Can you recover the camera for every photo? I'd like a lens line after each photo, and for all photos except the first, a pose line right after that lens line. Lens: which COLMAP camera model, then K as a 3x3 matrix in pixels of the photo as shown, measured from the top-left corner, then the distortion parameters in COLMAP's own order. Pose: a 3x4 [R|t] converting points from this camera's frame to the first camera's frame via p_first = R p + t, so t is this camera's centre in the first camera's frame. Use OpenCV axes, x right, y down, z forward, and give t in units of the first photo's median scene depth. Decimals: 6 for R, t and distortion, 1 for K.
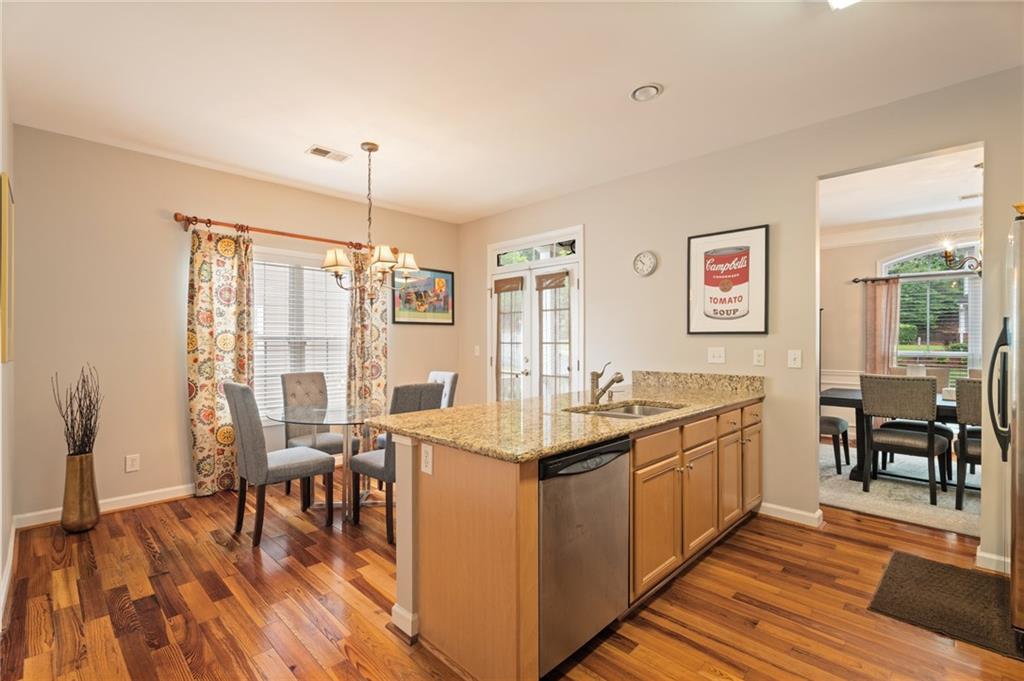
lens RADIAL K [[462.6, 0, 506.8], [0, 462.6, 341.0], [0, 0, 1]] dist [0.000097, -0.000278]
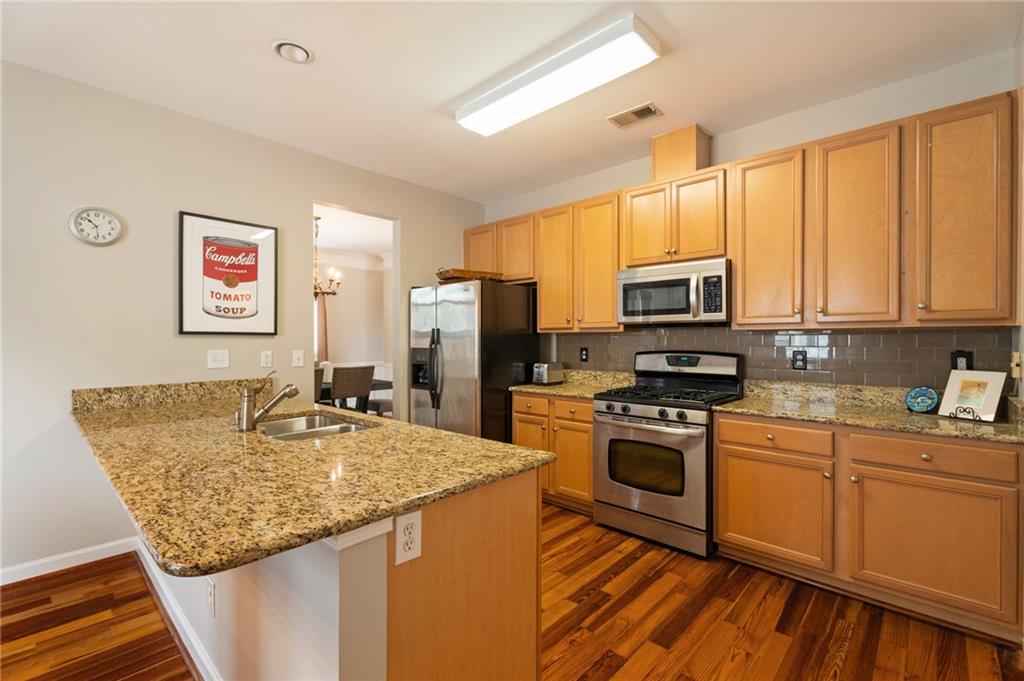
lens RADIAL K [[462.6, 0, 506.4], [0, 462.6, 340.4], [0, 0, 1]] dist [0.000097, -0.000278]
pose [[-0.028873, -0.000660, 0.999583, -0.437615], [0.001825, 0.999998, 0.000713, -0.003526], [-0.999581, 0.001845, -0.028872, 0.490685]]
